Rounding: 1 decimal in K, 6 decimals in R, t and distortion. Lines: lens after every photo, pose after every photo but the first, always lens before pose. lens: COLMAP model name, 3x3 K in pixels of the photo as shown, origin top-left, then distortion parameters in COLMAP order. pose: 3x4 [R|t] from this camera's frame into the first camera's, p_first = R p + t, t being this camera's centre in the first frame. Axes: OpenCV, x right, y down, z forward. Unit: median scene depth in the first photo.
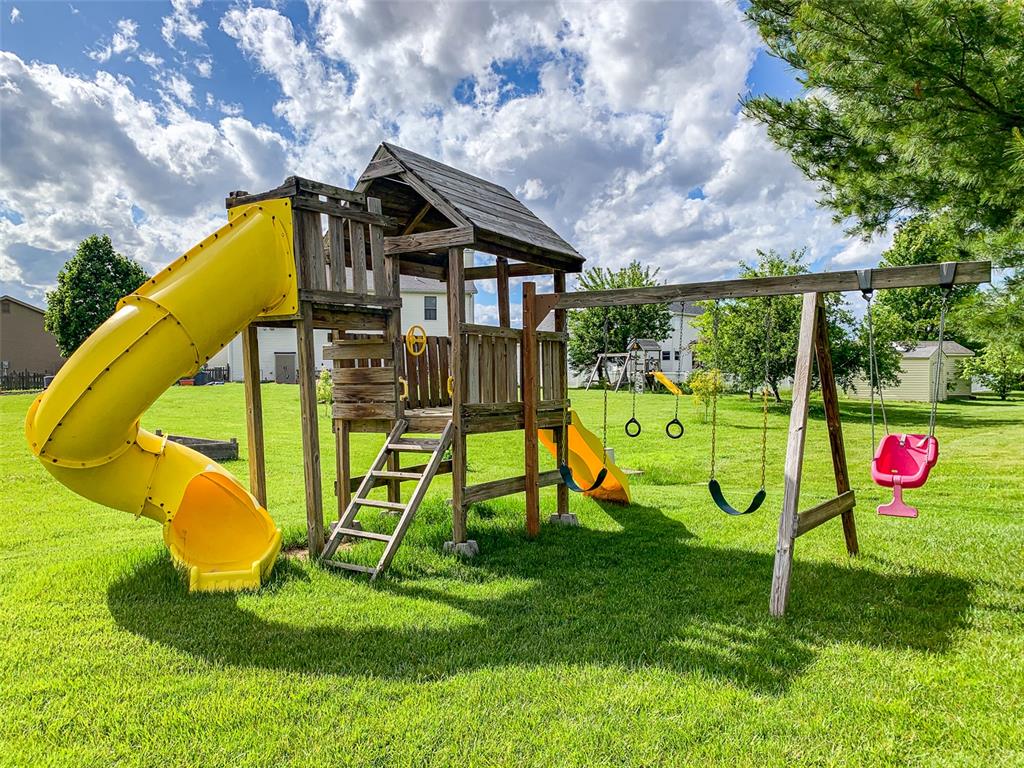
lens RADIAL K [[787.1, 0, 512.0], [0, 787.1, 384.0], [0, 0, 1]] dist [0.001812, -0.000630]
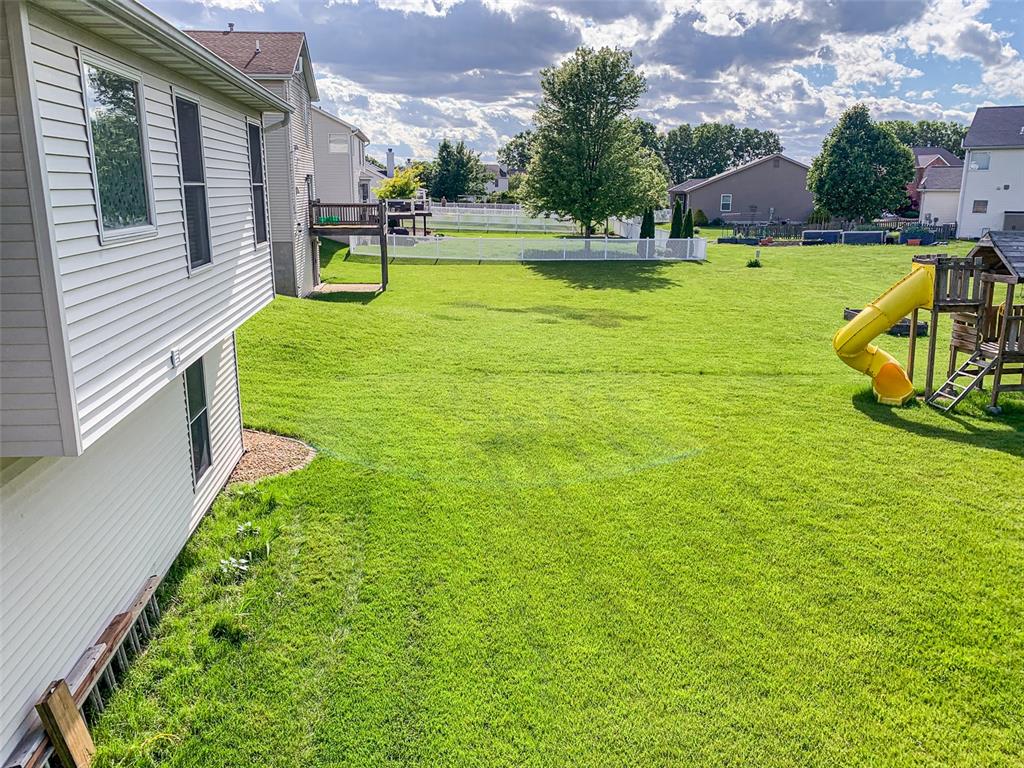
lens RADIAL K [[805.4, 0, 517.7], [0, 805.4, 397.5], [0, 0, 1]] dist [0.062264, -0.099332]
pose [[0.660636, 0.196543, -0.724521, 0.831342], [-0.014902, 0.968362, 0.249102, -0.455721], [0.750558, -0.153769, 0.642664, -1.817045]]
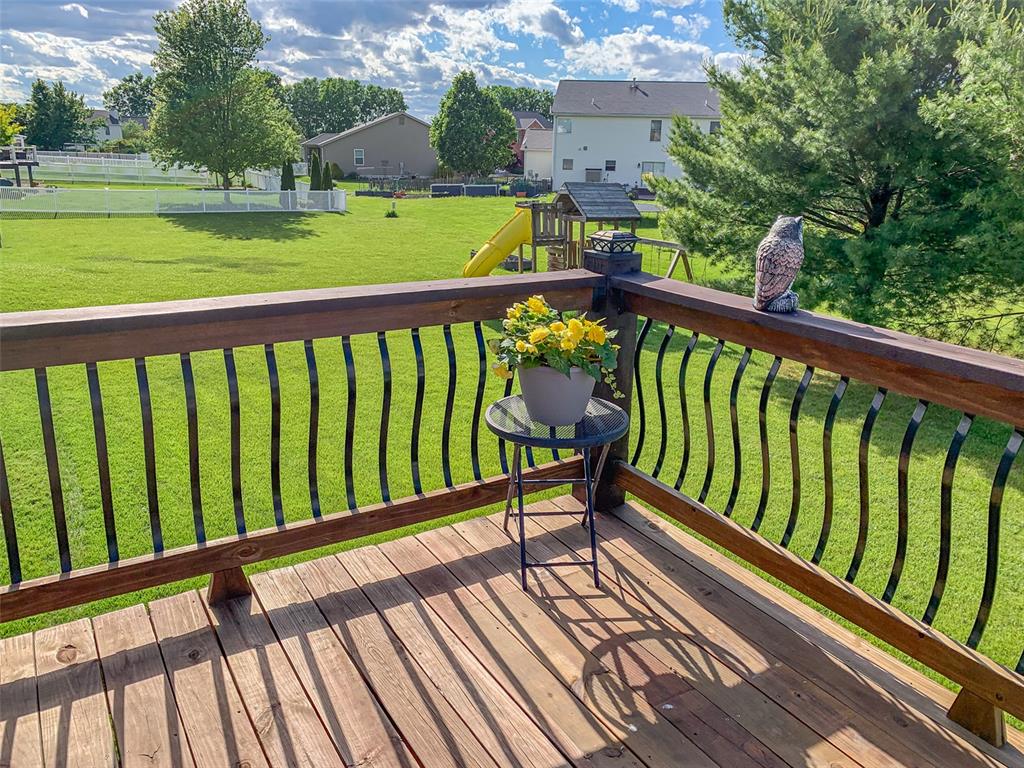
lens RADIAL K [[787.1, 0, 512.0], [0, 787.1, 384.0], [0, 0, 1]] dist [0.001812, -0.000630]
pose [[0.913165, 0.146823, -0.380228, 1.017619], [-0.037030, 0.958893, 0.281340, -0.456096], [0.405905, -0.242830, 0.881064, -2.148886]]
